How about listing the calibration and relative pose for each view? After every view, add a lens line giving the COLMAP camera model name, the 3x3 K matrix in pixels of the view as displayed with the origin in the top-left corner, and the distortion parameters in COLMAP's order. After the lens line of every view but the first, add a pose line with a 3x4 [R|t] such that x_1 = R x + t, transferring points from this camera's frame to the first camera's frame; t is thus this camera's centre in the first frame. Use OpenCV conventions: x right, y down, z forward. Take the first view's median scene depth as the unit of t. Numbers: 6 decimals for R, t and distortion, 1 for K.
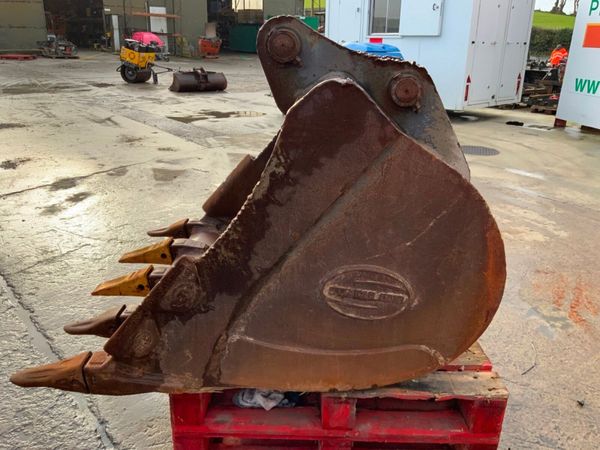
lens RADIAL K [[507.8, 0, 297.5], [0, 507.8, 225.2], [0, 0, 1]] dist [0.065399, -0.116310]
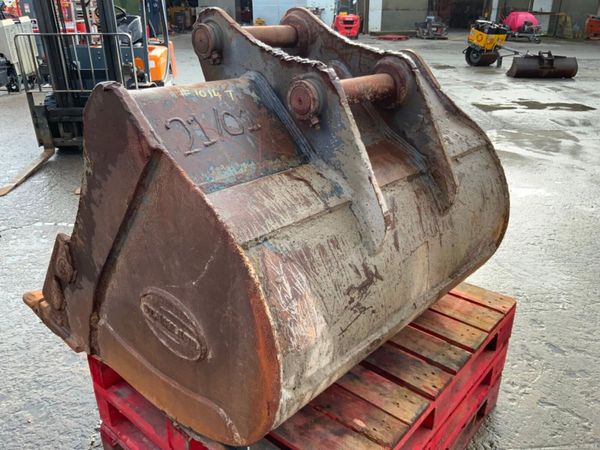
lens RADIAL K [[507.8, 0, 316.7], [0, 507.8, 225.4], [0, 0, 1]] dist [0.065399, -0.116310]
pose [[0.764310, 0.228048, -0.603179, 0.109367], [-0.206378, 0.972688, 0.106241, -0.023879], [0.610933, 0.043282, 0.790498, 0.058368]]
